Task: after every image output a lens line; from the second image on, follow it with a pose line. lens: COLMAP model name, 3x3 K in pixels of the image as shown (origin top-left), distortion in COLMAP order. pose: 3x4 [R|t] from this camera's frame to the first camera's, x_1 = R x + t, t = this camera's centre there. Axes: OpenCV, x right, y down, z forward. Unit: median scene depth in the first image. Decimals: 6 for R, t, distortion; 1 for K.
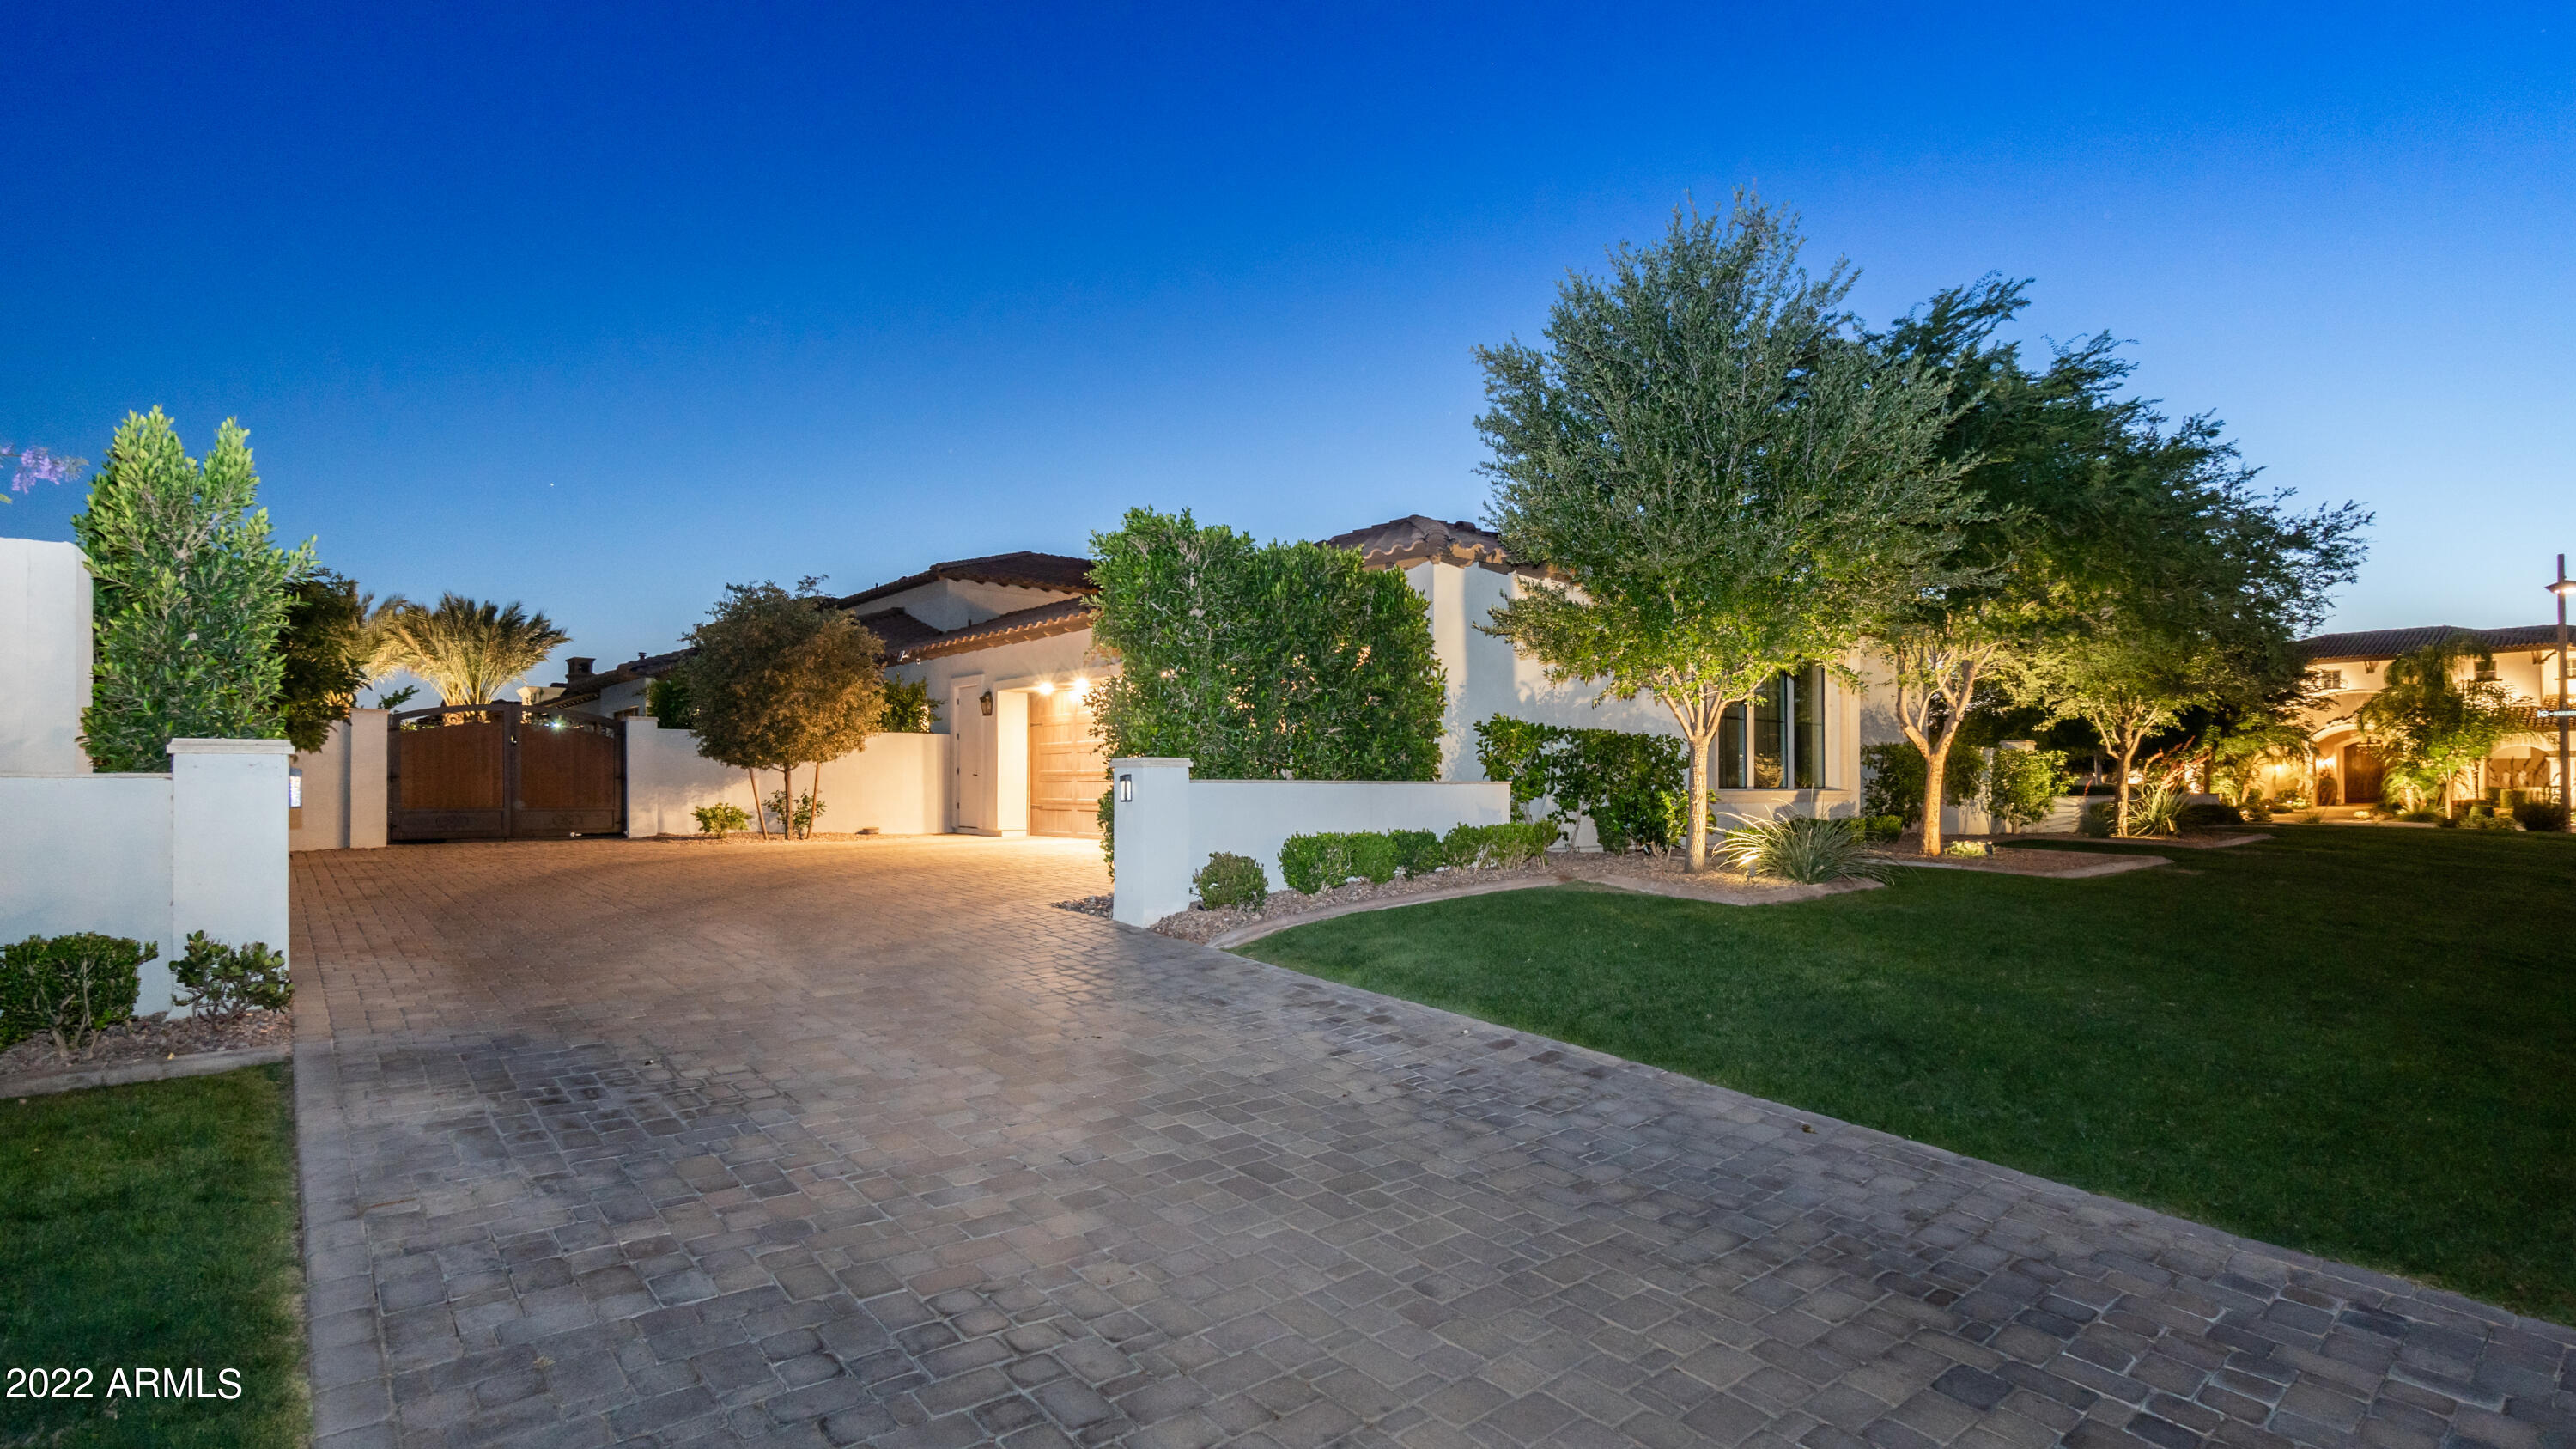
lens RADIAL K [[1189.8, 0, 1287.1], [0, 1189.8, 779.8], [0, 0, 1]] dist [-0.018703, 0.001207]
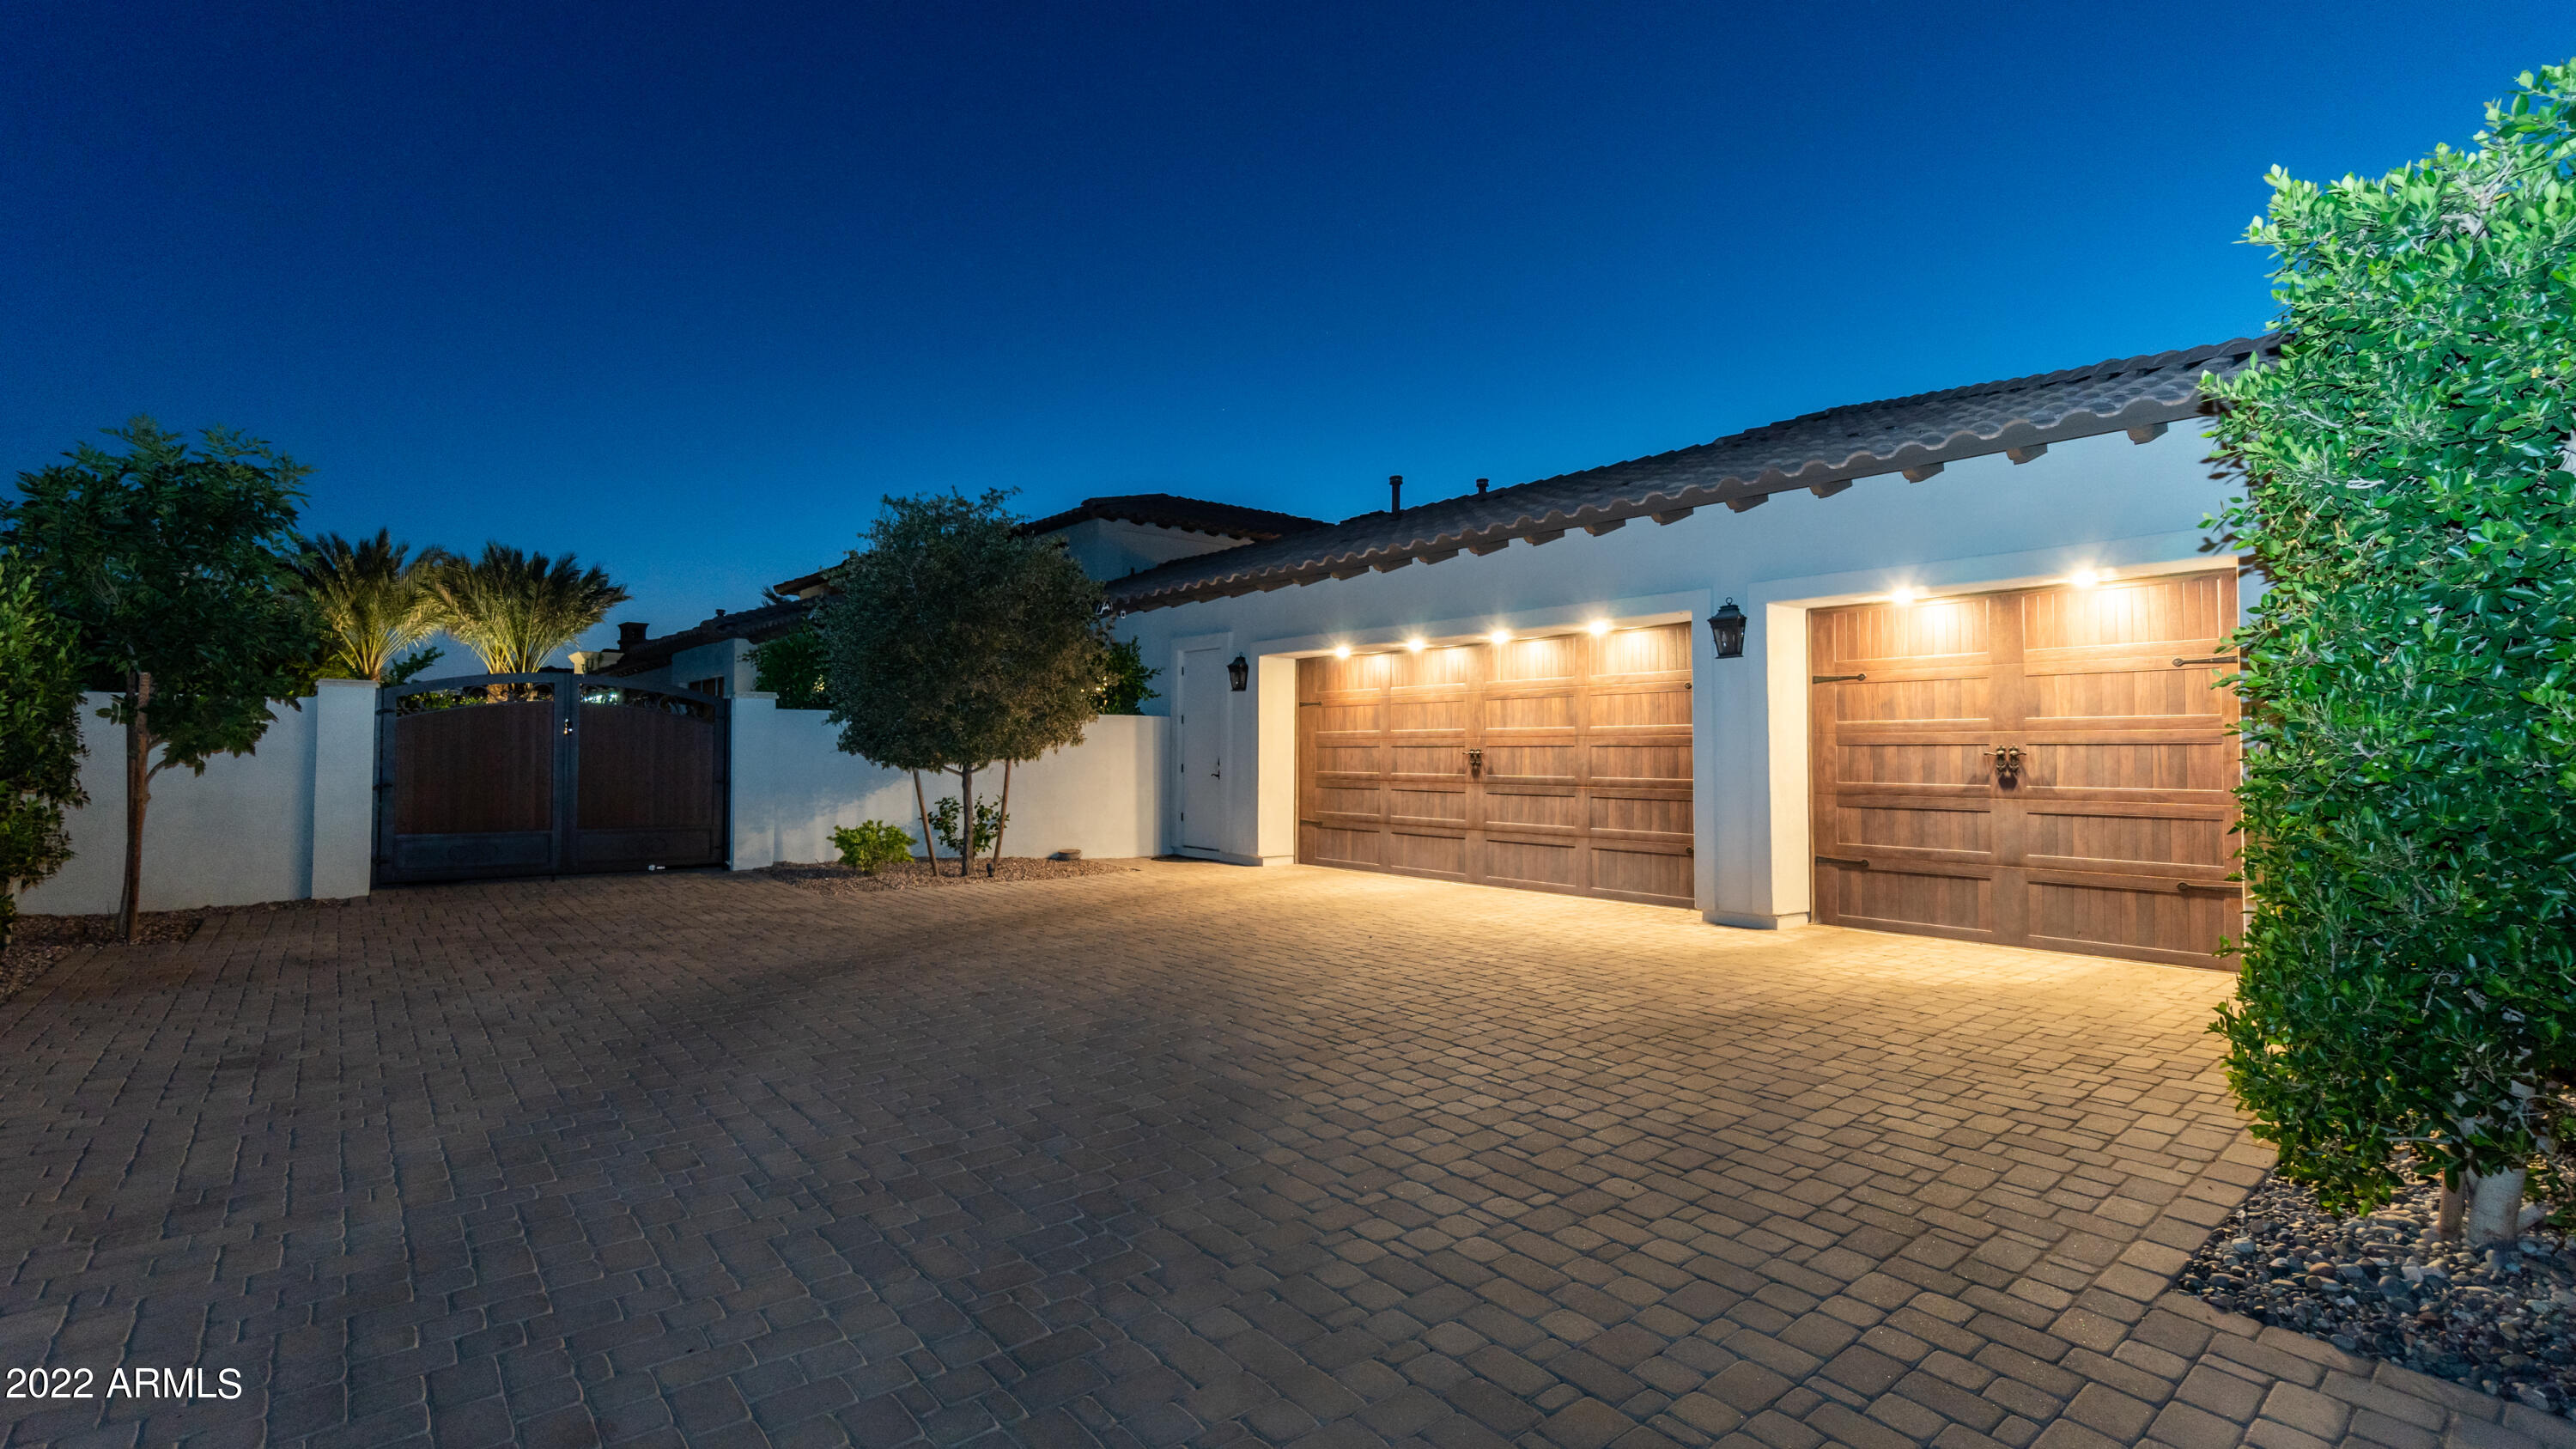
lens RADIAL K [[1189.8, 0, 1289.0], [0, 1189.8, 722.0], [0, 0, 1]] dist [-0.018703, 0.001207]
pose [[0.999603, 0.004355, -0.027828, -0.206160], [-0.004998, 0.999721, -0.023091, -0.020313], [0.027720, 0.023221, 0.999346, 0.308382]]
